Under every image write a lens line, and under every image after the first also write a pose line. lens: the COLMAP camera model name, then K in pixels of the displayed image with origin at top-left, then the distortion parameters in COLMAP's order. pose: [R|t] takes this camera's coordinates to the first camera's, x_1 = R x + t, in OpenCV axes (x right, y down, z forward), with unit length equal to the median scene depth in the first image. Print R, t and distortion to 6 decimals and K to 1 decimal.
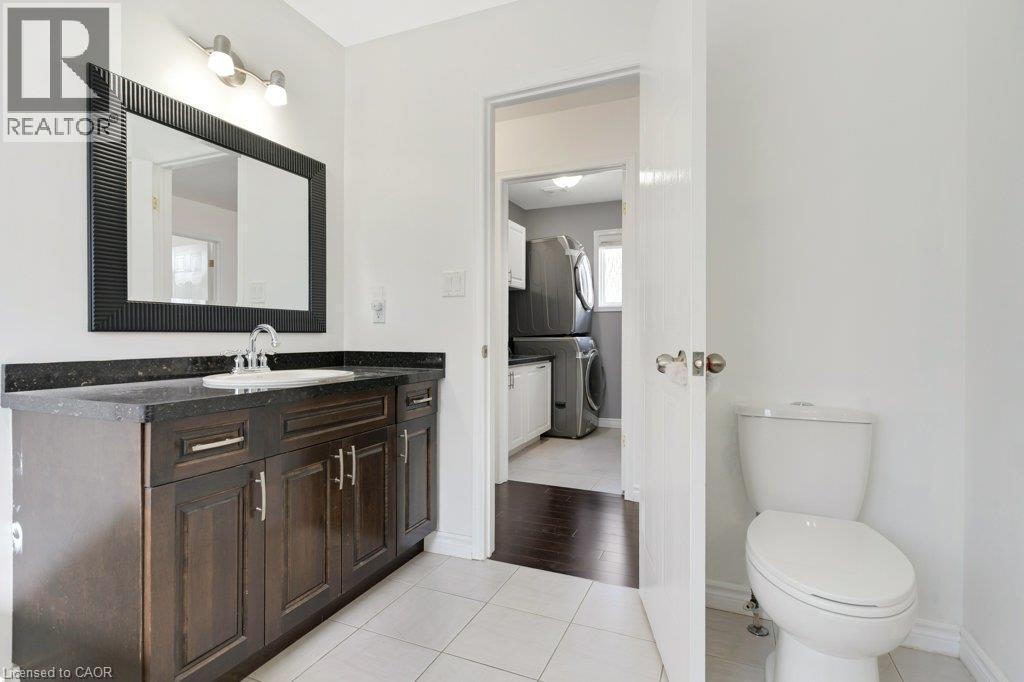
lens RADIAL K [[488.8, 0, 515.4], [0, 488.8, 337.8], [0, 0, 1]] dist [0.001292, 0.000359]
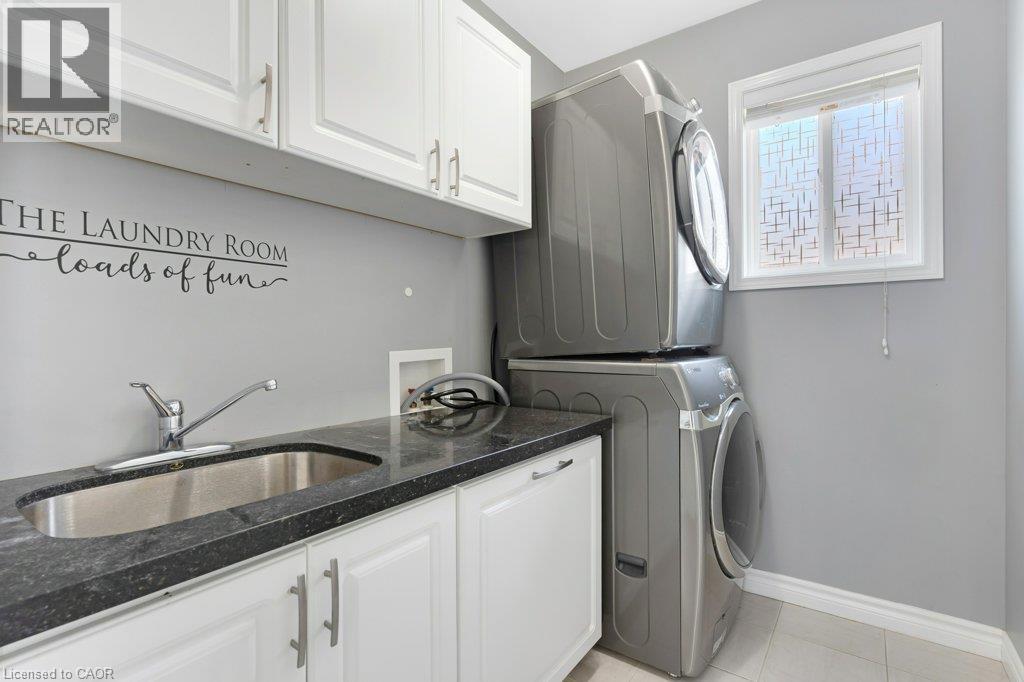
lens RADIAL K [[488.8, 0, 507.9], [0, 488.8, 340.0], [0, 0, 1]] dist [0.001292, 0.000359]
pose [[0.972893, -0.004082, -0.231222, 0.085585], [0.003302, 0.999987, -0.003761, -0.014611], [0.231234, 0.002895, 0.972894, 0.632333]]
